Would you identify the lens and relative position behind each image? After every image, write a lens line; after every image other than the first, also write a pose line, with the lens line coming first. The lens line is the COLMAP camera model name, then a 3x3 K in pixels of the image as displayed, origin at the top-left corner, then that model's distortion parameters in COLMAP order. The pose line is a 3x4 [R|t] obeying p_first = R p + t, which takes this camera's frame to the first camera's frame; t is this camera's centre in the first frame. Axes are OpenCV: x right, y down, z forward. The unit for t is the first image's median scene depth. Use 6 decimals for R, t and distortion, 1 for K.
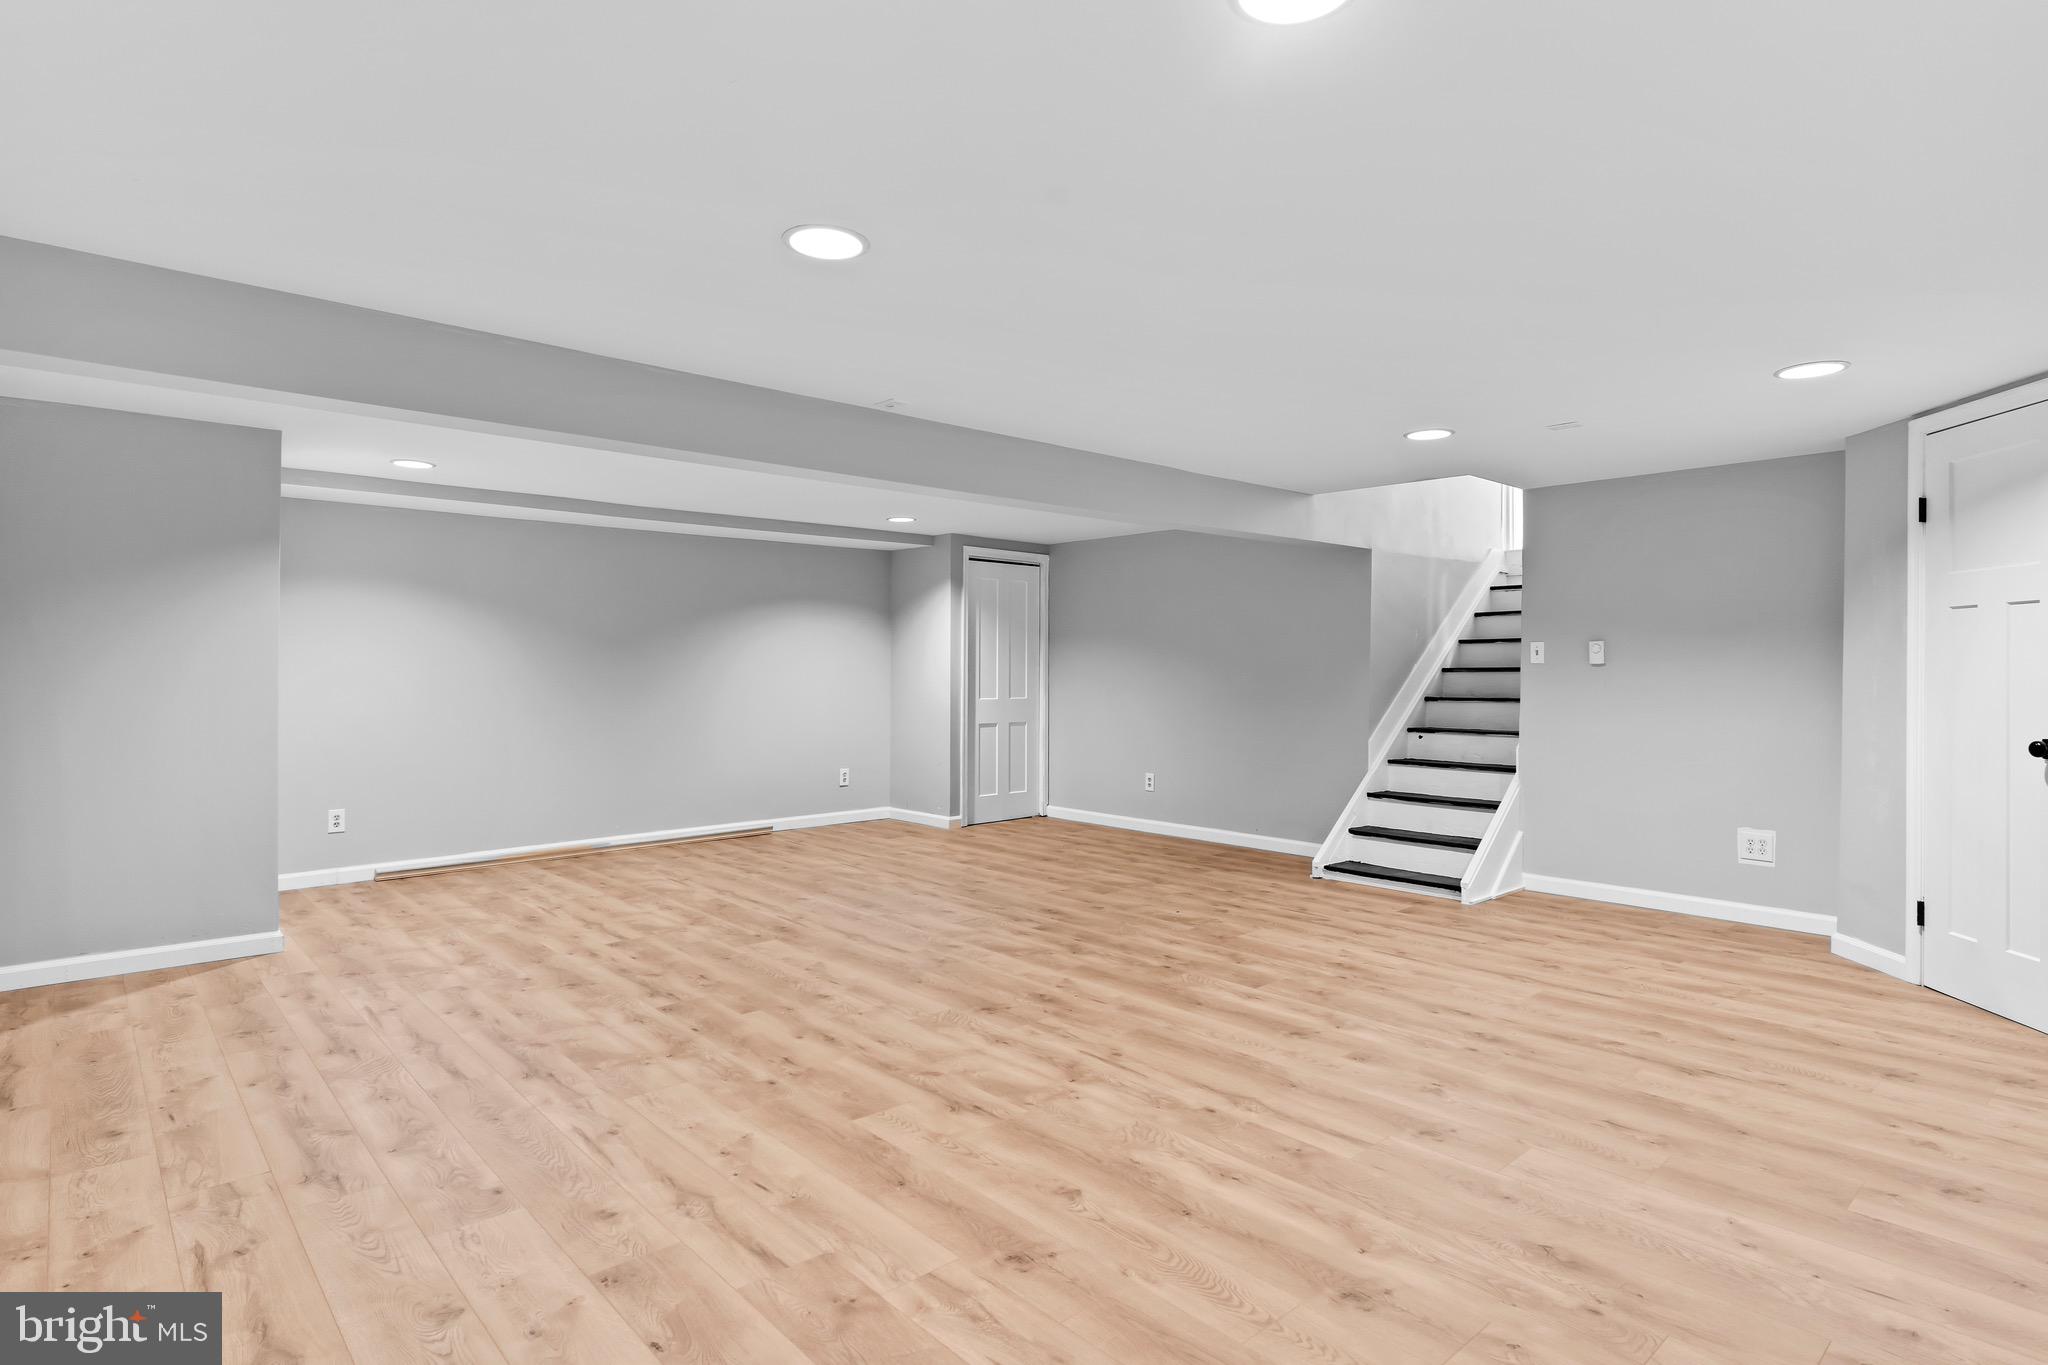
lens RADIAL K [[1046.0, 0, 1029.7], [0, 1046.0, 671.0], [0, 0, 1]] dist [-0.009814, 0.006173]
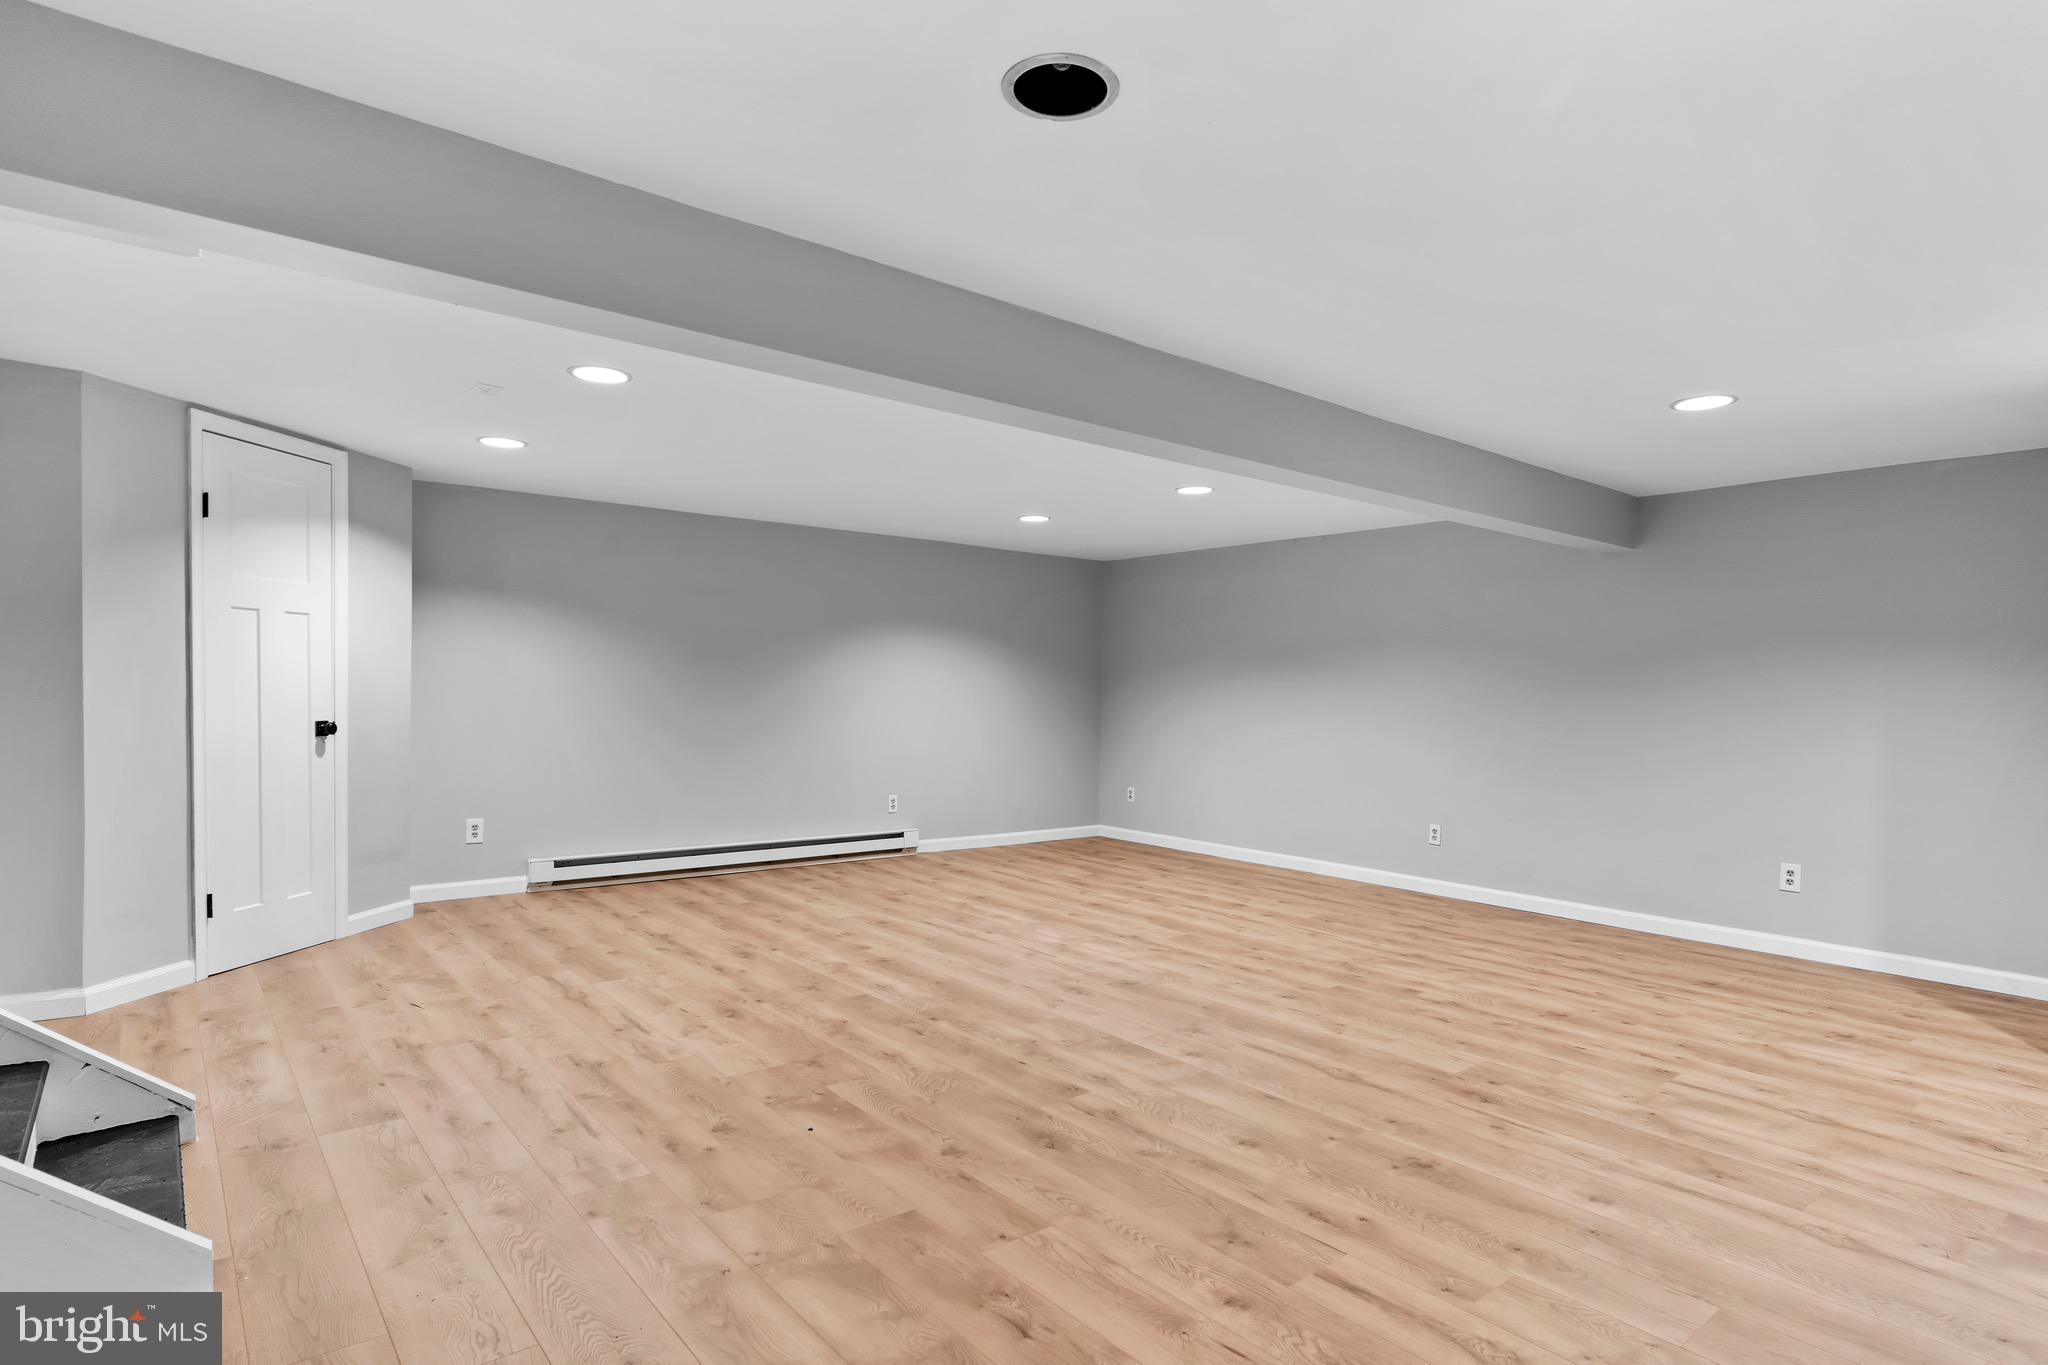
lens RADIAL K [[1046.0, 0, 1026.4], [0, 1046.0, 688.6], [0, 0, 1]] dist [-0.009814, 0.006173]
pose [[-0.997787, -0.020180, 0.063360, 0.004963], [-0.020282, 0.999794, -0.000974, 0.007754], [-0.063327, -0.002257, -0.997990, 2.300179]]
